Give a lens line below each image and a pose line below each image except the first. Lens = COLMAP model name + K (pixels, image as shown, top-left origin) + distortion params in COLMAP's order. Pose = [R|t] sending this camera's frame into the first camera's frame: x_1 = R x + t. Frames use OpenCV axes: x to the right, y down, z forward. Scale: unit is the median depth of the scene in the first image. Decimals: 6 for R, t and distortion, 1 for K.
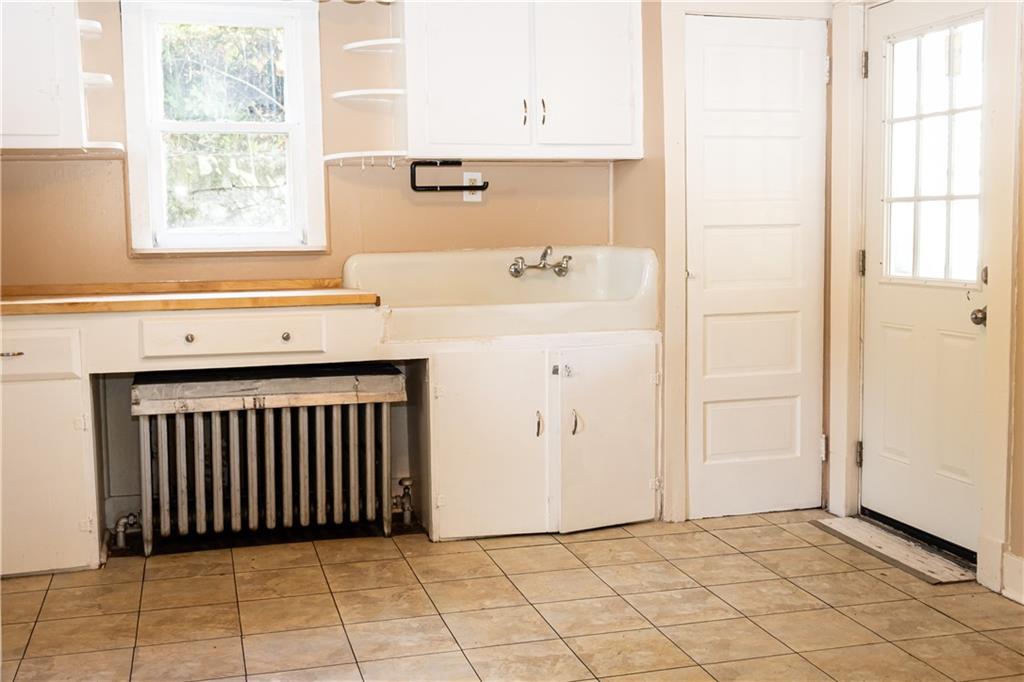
lens RADIAL K [[1120.0, 0, 512.0], [0, 1120.0, 341.0], [0, 0, 1]] dist [0.014749, -0.006374]
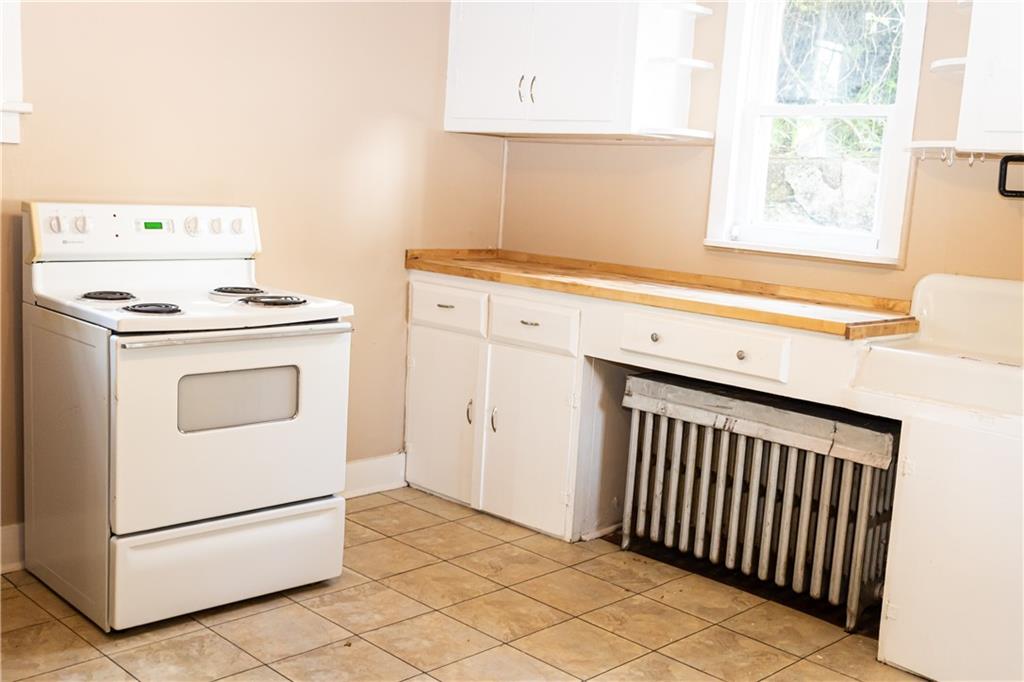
lens RADIAL K [[1102.4, 0, 511.6], [0, 1102.4, 356.2], [0, 0, 1]] dist [0.001109, -0.016038]
pose [[0.488339, 0.179516, -0.853990, 0.421885], [-0.158342, 0.980596, 0.115585, -0.070948], [0.858169, 0.078777, 0.507288, 0.410324]]
